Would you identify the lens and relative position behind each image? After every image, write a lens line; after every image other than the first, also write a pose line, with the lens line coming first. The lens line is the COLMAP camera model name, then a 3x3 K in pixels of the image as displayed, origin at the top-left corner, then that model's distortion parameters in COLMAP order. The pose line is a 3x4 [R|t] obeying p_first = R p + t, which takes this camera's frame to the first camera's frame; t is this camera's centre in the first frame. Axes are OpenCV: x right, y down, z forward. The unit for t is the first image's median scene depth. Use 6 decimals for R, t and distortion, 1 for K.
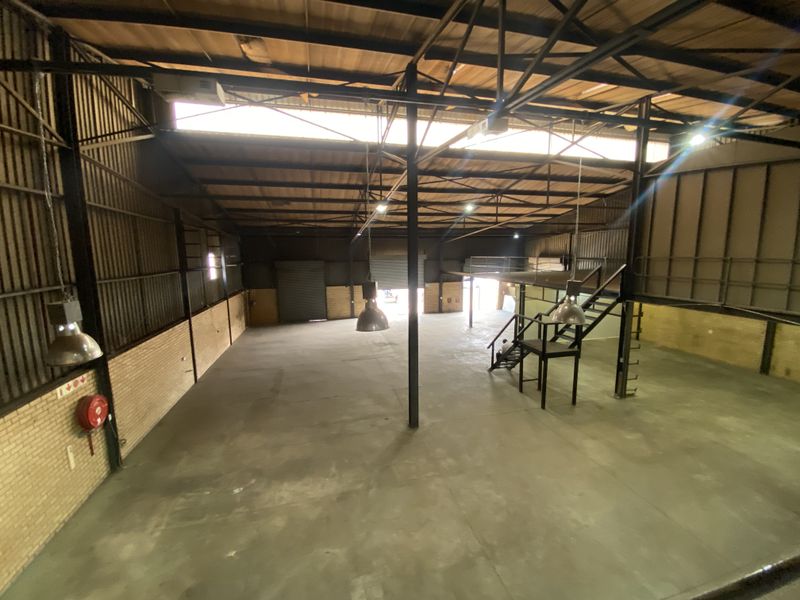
lens RADIAL K [[323.2, 0, 400.0], [0, 323.2, 302.2], [0, 0, 1]] dist [-0.001570, -0.002530]
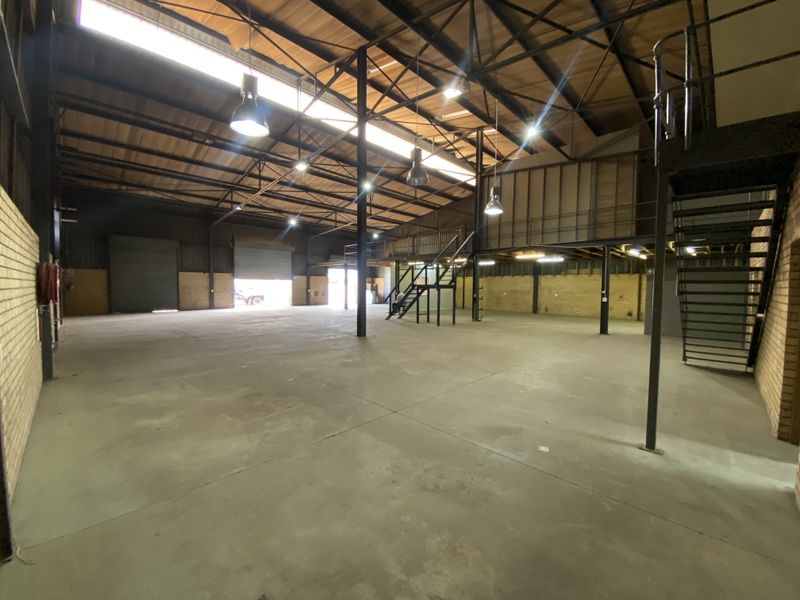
lens RADIAL K [[323.2, 0, 404.0], [0, 323.2, 299.8], [0, 0, 1]] dist [-0.001570, -0.002530]
pose [[0.855074, -0.001434, 0.518504, -0.172688], [0.056828, 0.994231, -0.090966, 0.148767], [-0.515382, 0.107249, 0.850223, -0.041214]]
